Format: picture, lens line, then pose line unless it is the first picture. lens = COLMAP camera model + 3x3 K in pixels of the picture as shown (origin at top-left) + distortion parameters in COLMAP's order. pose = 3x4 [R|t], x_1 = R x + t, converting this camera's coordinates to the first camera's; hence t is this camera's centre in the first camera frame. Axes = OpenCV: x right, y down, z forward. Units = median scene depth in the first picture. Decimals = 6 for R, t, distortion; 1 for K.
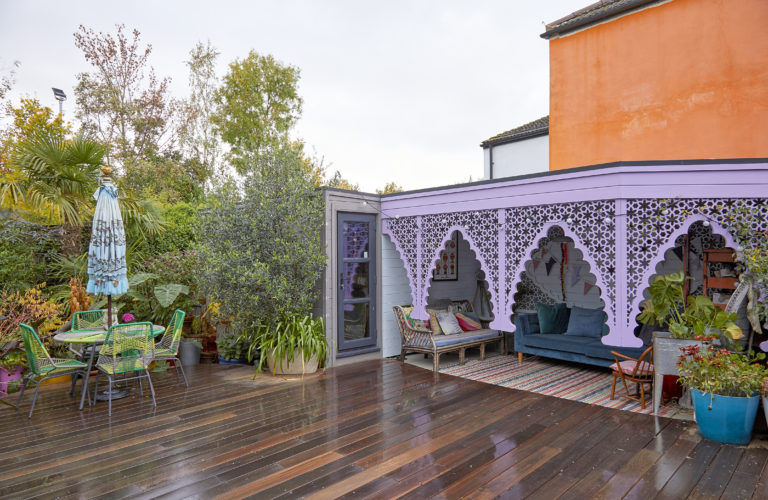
lens RADIAL K [[496.0, 0, 375.7], [0, 496.0, 260.6], [0, 0, 1]] dist [0.008015, 0.000050]
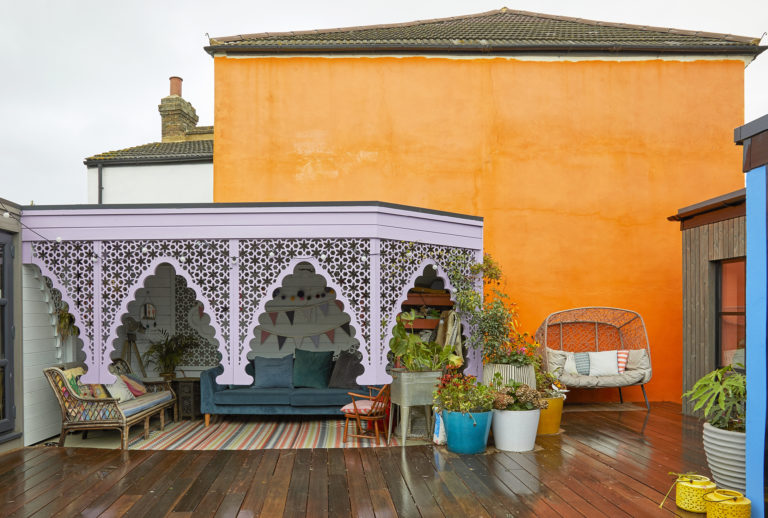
lens RADIAL K [[513.1, 0, 383.9], [0, 513.1, 283.2], [0, 0, 1]] dist [-0.023299, -0.001020]
pose [[0.689513, 0.014601, 0.724126, -0.167995], [0.009865, 0.999515, -0.029547, -0.001749], [-0.724206, 0.027516, 0.689034, 0.188012]]
